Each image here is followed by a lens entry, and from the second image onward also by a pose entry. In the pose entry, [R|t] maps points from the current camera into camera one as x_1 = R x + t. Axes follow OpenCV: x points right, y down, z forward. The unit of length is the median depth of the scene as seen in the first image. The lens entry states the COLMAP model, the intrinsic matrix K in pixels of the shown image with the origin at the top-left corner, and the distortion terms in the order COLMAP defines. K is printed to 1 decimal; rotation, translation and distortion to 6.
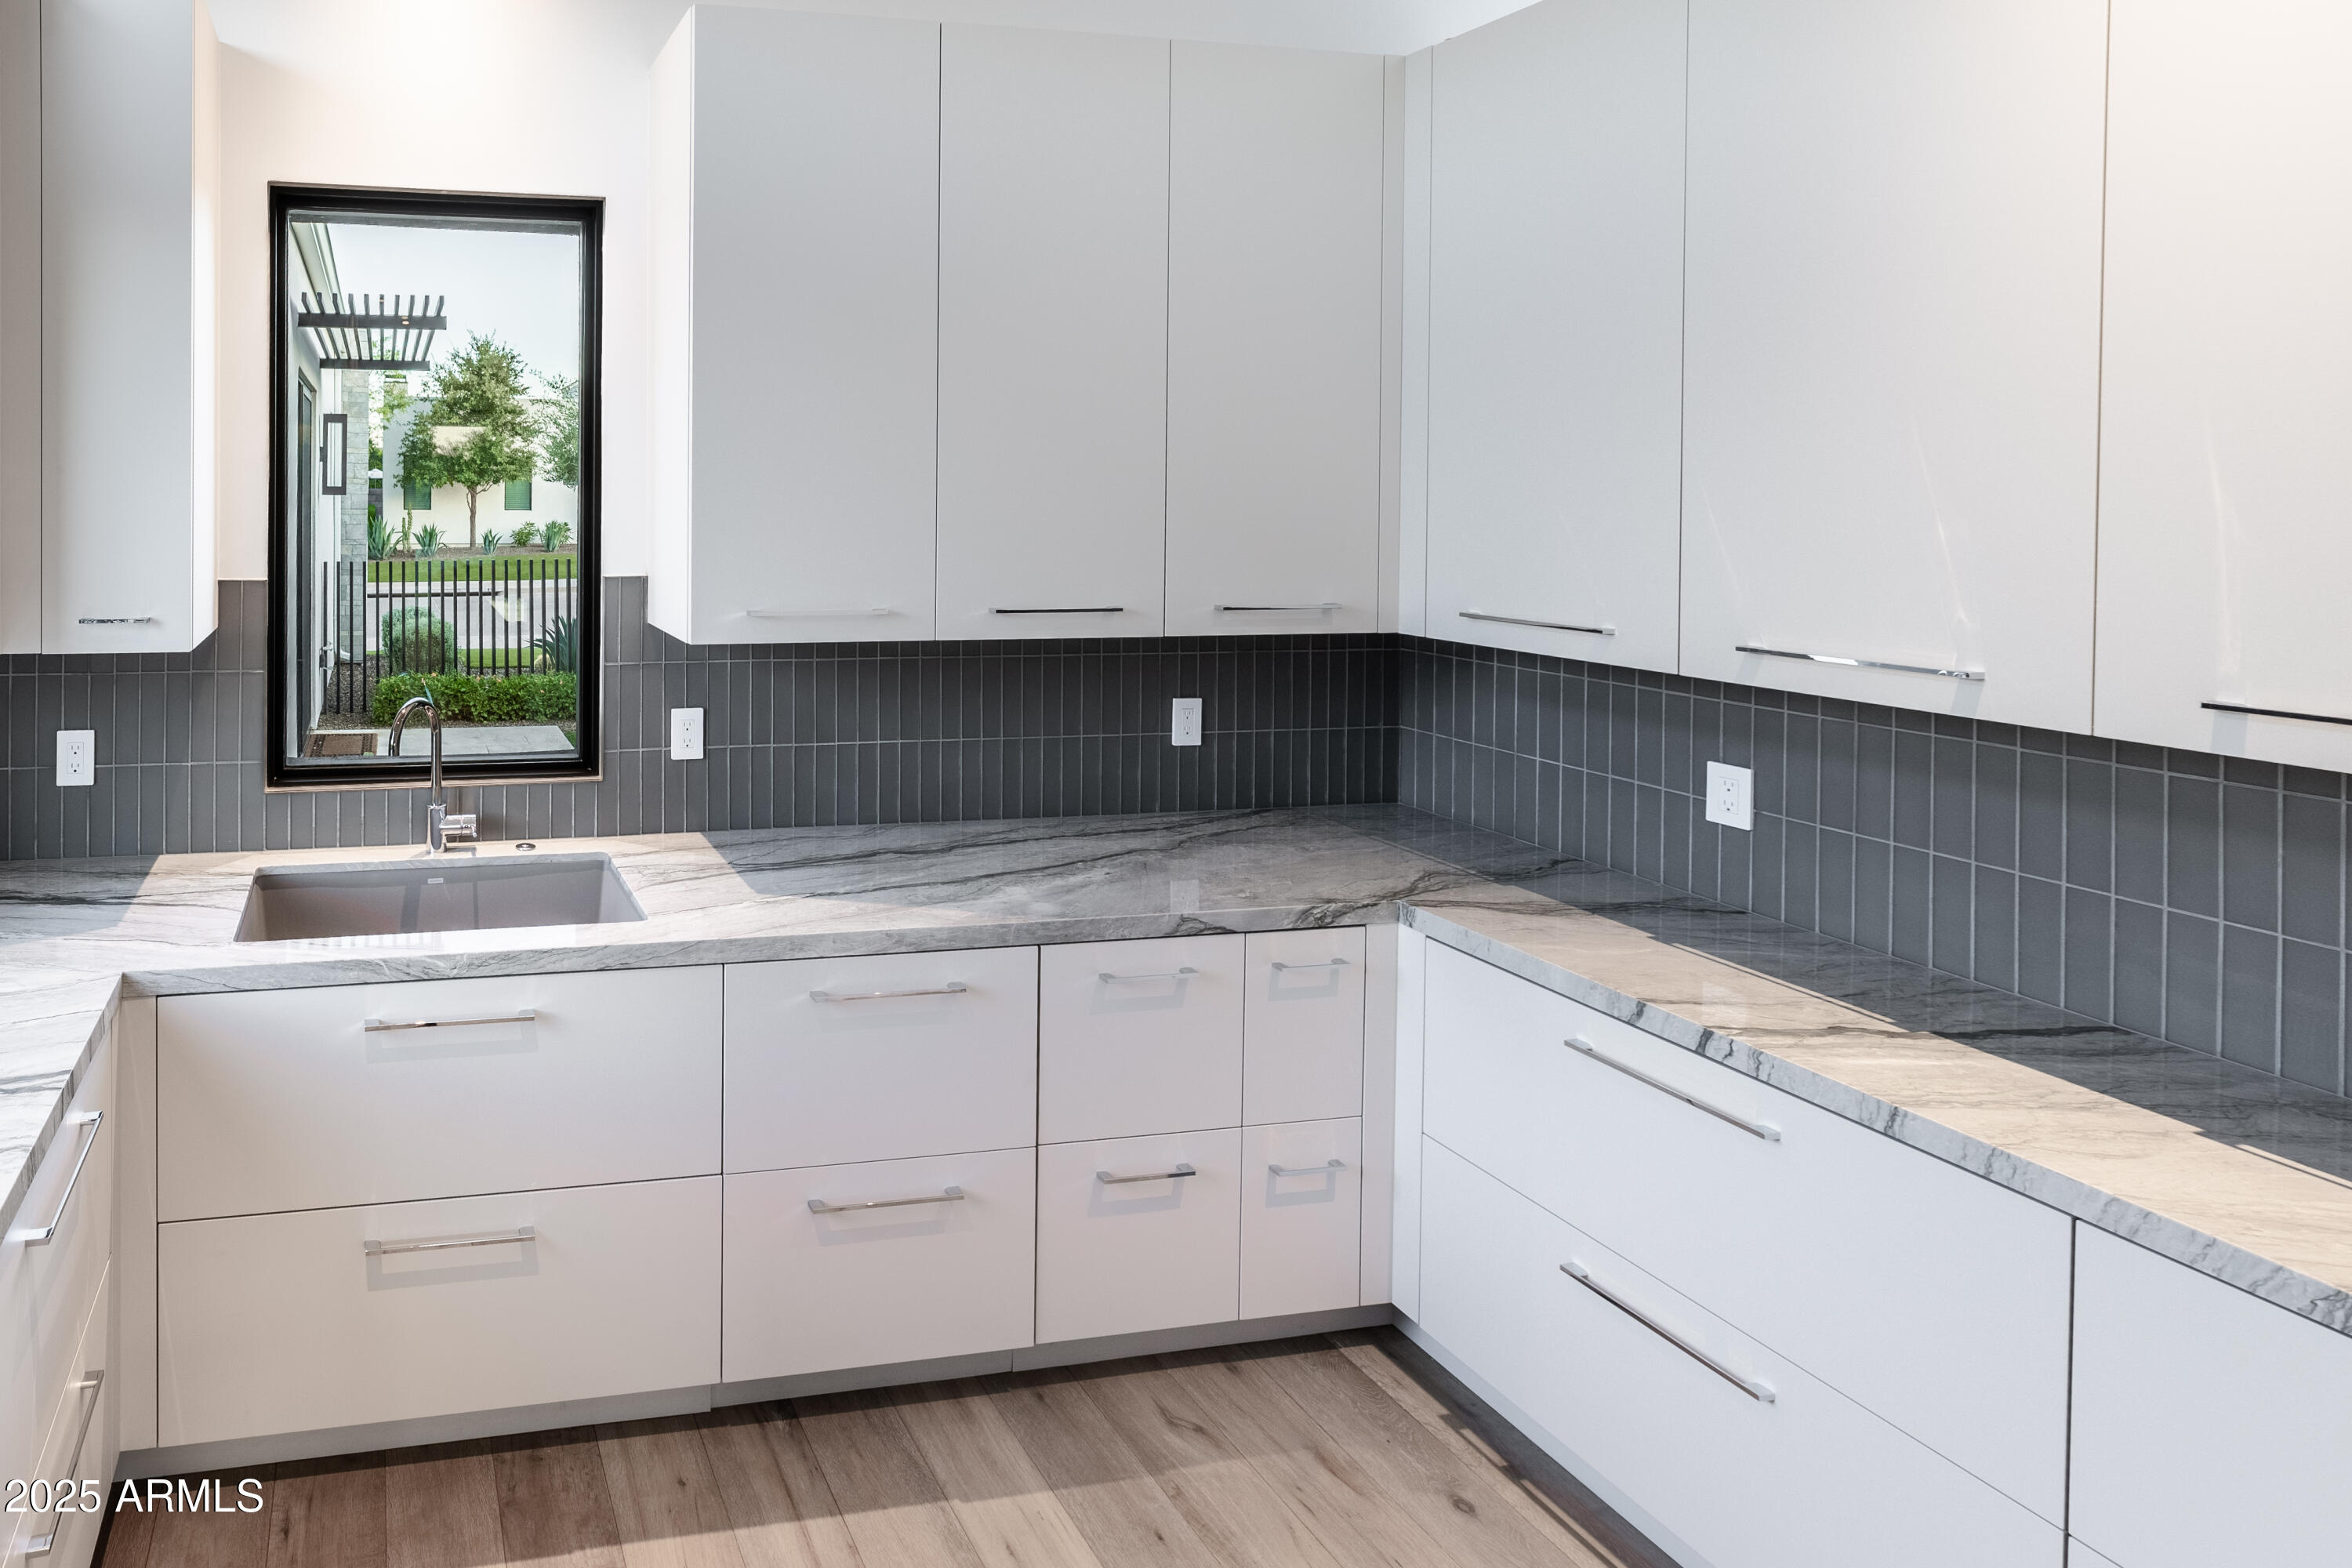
lens RADIAL K [[926.6, 0, 1174.8], [0, 926.6, 661.1], [0, 0, 1]] dist [-0.000476, 0.000008]
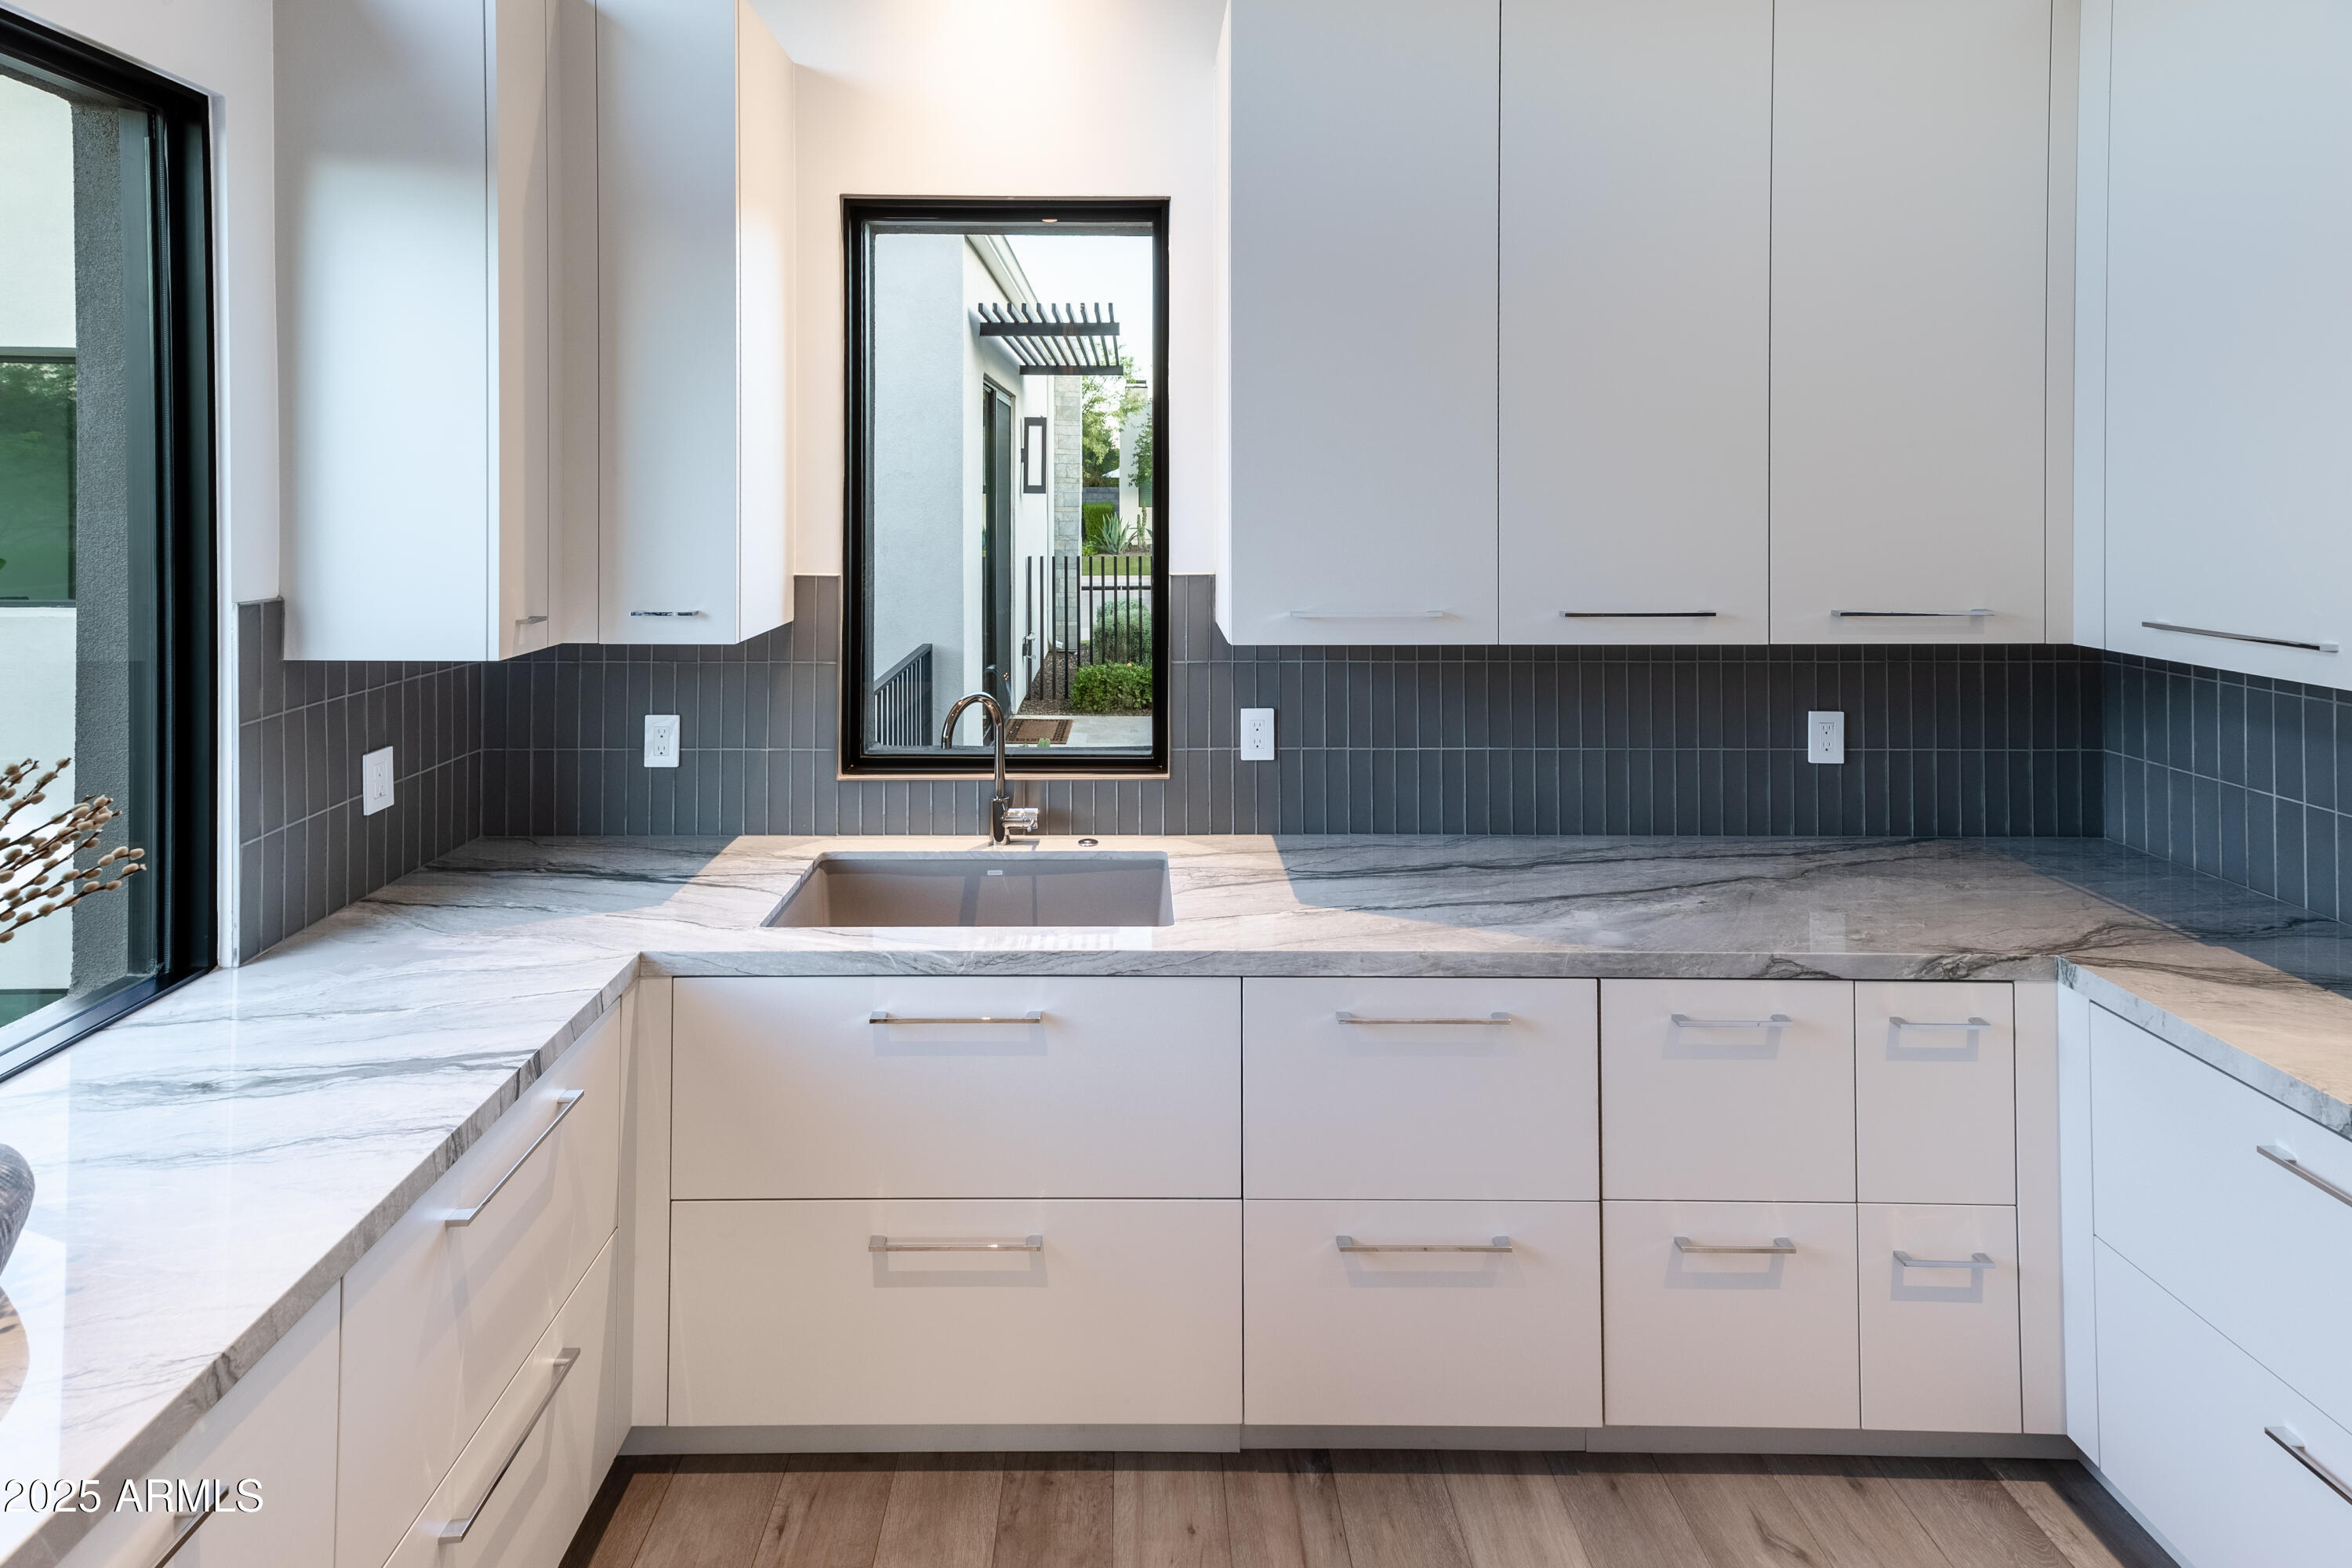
lens RADIAL K [[1089.8, 0, 1172.9], [0, 1089.8, 658.6], [0, 0, 1]] dist [0.025901, -0.000828]
pose [[0.987654, 0.019219, -0.155470, -0.417452], [-0.023304, 0.999428, -0.024499, 0.027463], [0.154910, 0.027819, 0.987537, -0.153296]]
